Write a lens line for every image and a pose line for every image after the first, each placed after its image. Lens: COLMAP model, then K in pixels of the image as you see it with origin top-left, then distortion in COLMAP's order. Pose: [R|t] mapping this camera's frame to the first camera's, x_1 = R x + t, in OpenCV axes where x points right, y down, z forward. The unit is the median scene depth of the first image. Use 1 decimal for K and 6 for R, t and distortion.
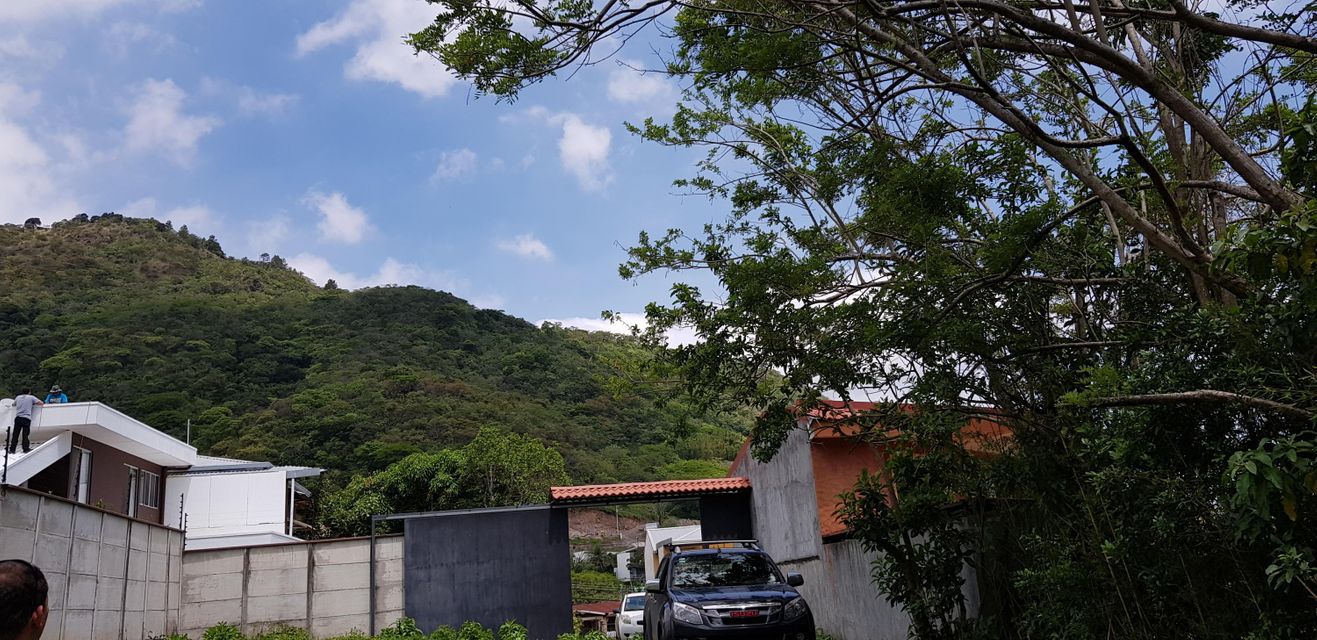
lens RADIAL K [[1018.0, 0, 664.3], [0, 1018.0, 317.5], [0, 0, 1]] dist [0.105380, -0.207592]
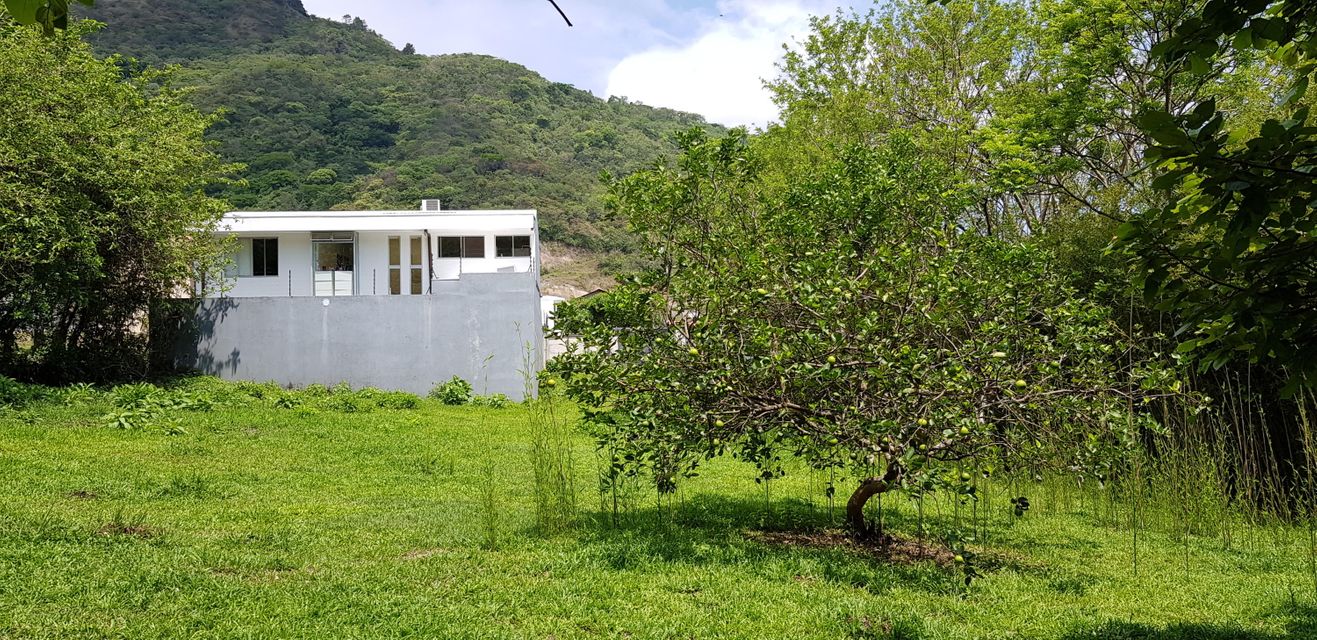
lens RADIAL K [[1031.5, 0, 658.8], [0, 1031.5, 309.2], [0, 0, 1]] dist [0.084383, -0.159173]
pose [[0.996839, 0.058394, -0.053881, -0.000166], [-0.045136, 0.974270, 0.220820, -0.029408], [0.065389, -0.217689, 0.973825, -0.104774]]
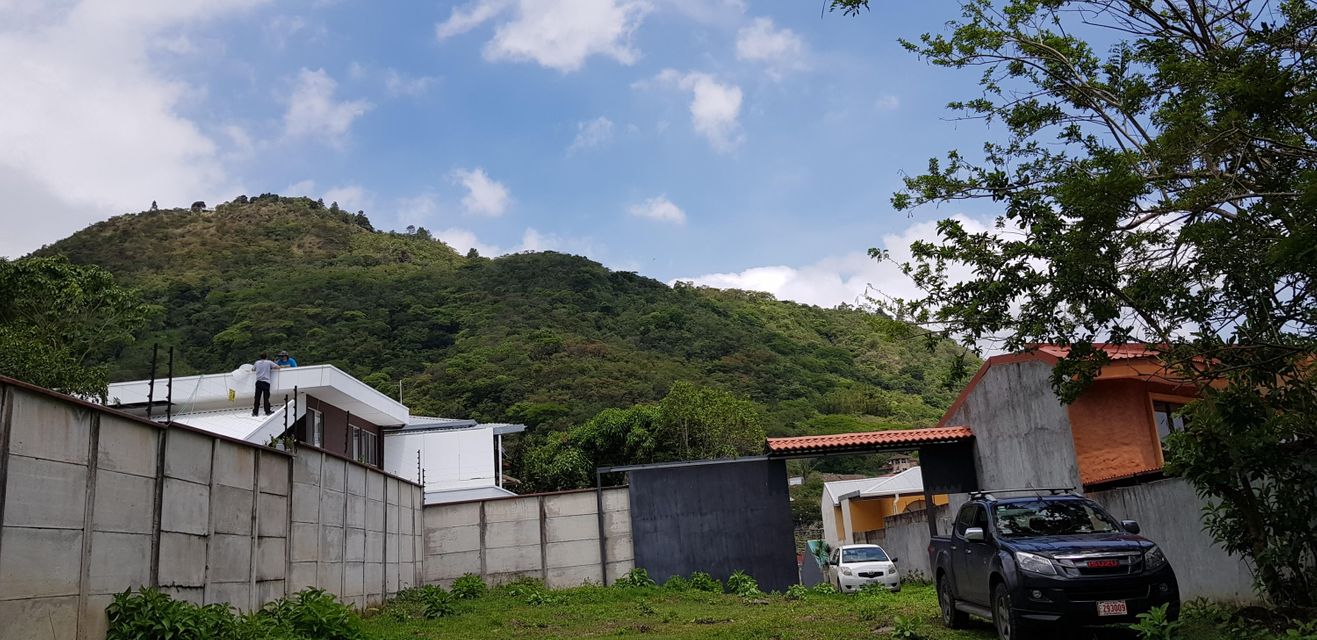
lens RADIAL K [[1009.7, 0, 662.7], [0, 1009.7, 321.7], [0, 0, 1]] dist [0.182272, -0.469816]
pose [[0.991115, -0.032739, -0.128918, -0.005107], [0.038559, 0.998334, 0.042912, 0.000468], [0.127298, -0.047502, 0.990726, 0.001354]]
